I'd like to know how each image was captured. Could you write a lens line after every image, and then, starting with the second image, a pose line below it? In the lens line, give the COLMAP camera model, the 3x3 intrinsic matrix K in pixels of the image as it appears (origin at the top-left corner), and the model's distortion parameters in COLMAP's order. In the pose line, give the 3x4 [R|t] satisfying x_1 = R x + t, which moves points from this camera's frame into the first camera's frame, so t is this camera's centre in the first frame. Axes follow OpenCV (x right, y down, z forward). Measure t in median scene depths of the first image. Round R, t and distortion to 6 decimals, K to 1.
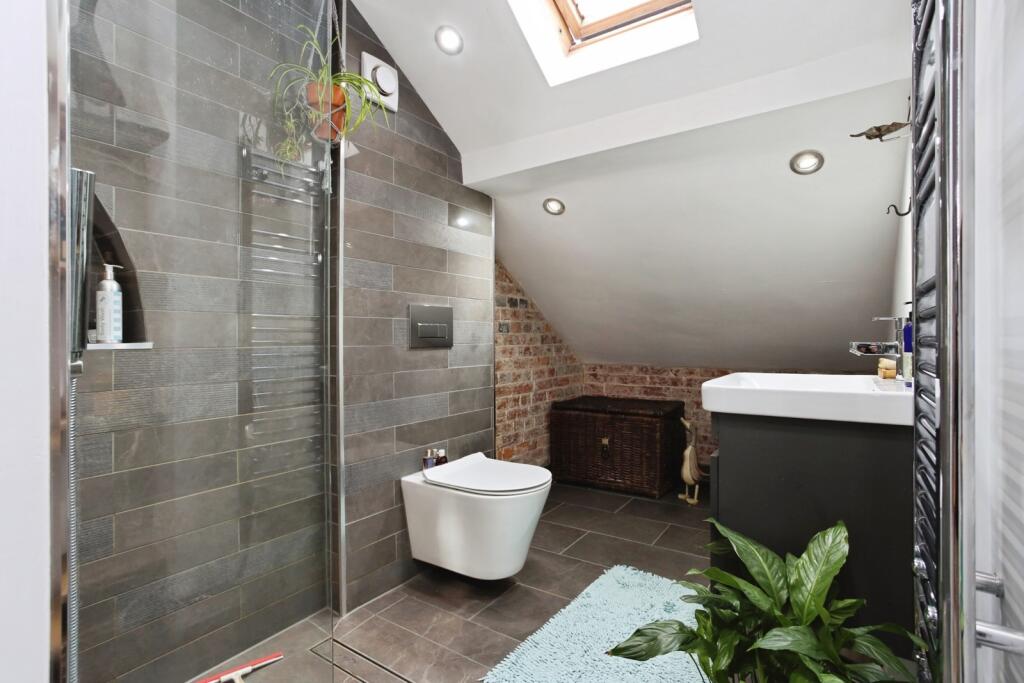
lens RADIAL K [[484.7, 0, 512.8], [0, 484.7, 339.8], [0, 0, 1]] dist [-0.023063, -0.000227]
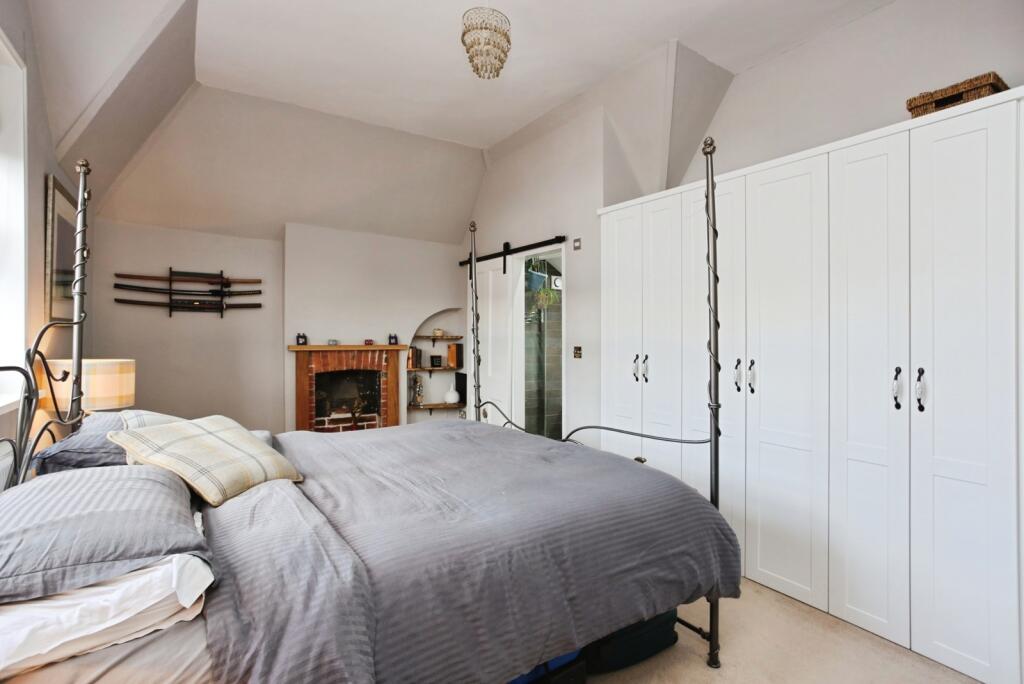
lens RADIAL K [[484.7, 0, 510.4], [0, 484.7, 337.3], [0, 0, 1]] dist [-0.023063, -0.000227]
pose [[0.918295, 0.001957, -0.395892, 0.763466], [-0.004544, 0.999974, -0.005596, -0.145493], [0.395871, 0.006938, 0.918280, -2.219597]]
